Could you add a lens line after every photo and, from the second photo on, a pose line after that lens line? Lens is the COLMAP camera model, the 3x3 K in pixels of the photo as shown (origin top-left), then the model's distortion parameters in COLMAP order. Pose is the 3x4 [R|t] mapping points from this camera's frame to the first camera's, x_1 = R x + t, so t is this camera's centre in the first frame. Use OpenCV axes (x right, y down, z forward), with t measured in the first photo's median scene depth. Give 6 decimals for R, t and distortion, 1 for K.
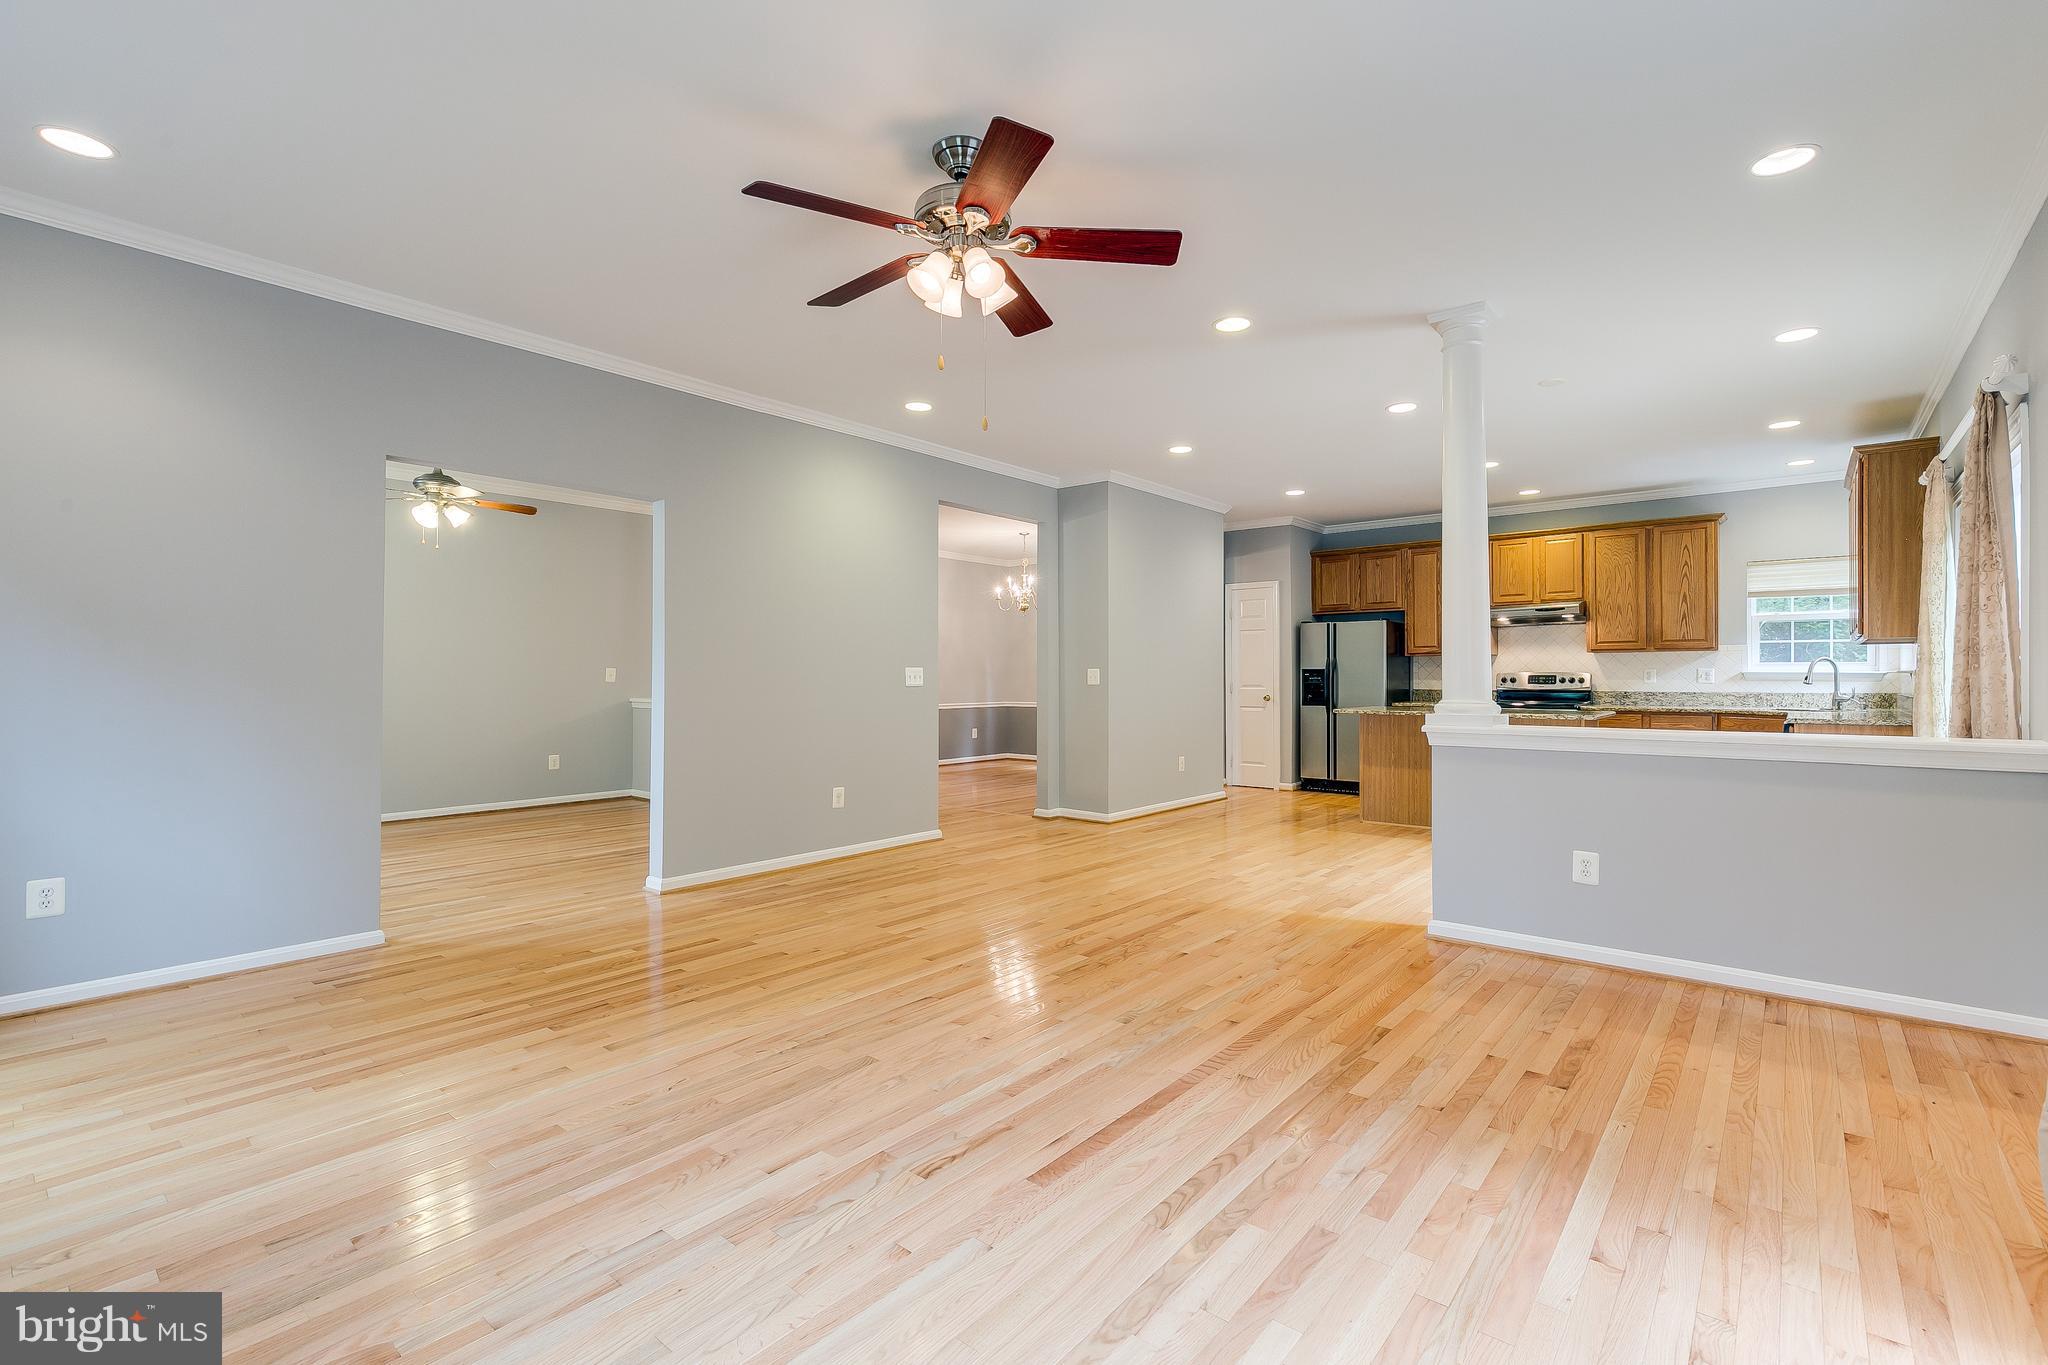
lens RADIAL K [[916.9, 0, 1024.9], [0, 916.9, 675.0], [0, 0, 1]] dist [0.001688, -0.000207]
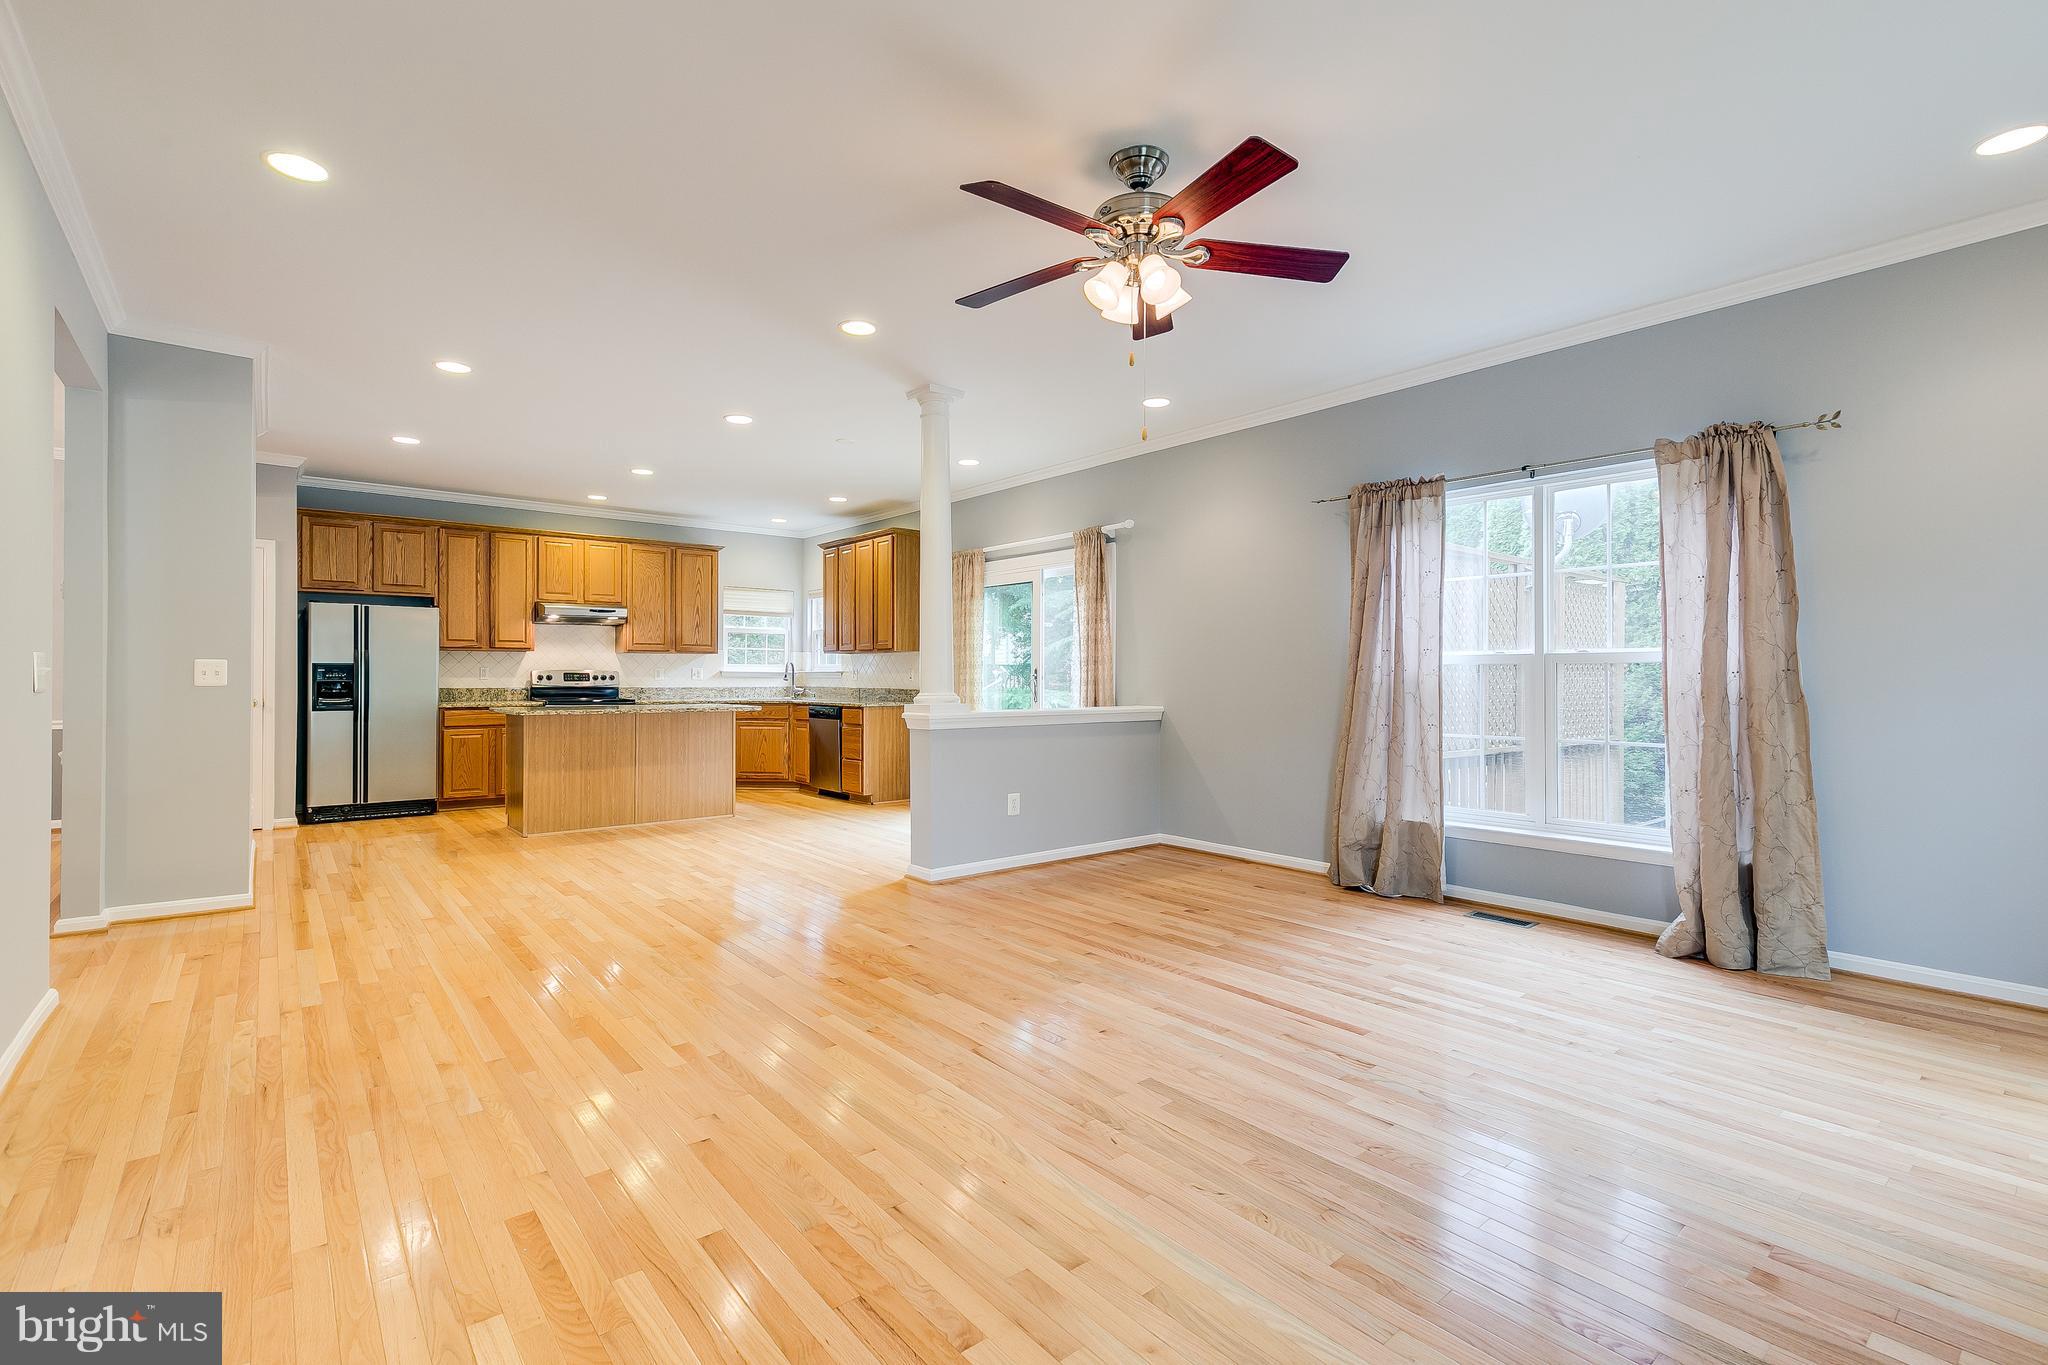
lens RADIAL K [[916.9, 0, 1024.9], [0, 916.9, 675.0], [0, 0, 1]] dist [0.001688, -0.000207]
pose [[0.182462, 0.001432, 0.983212, -0.743527], [-0.004533, 0.999990, -0.000615, 0.002289], [-0.983202, -0.004344, 0.182467, 0.635557]]
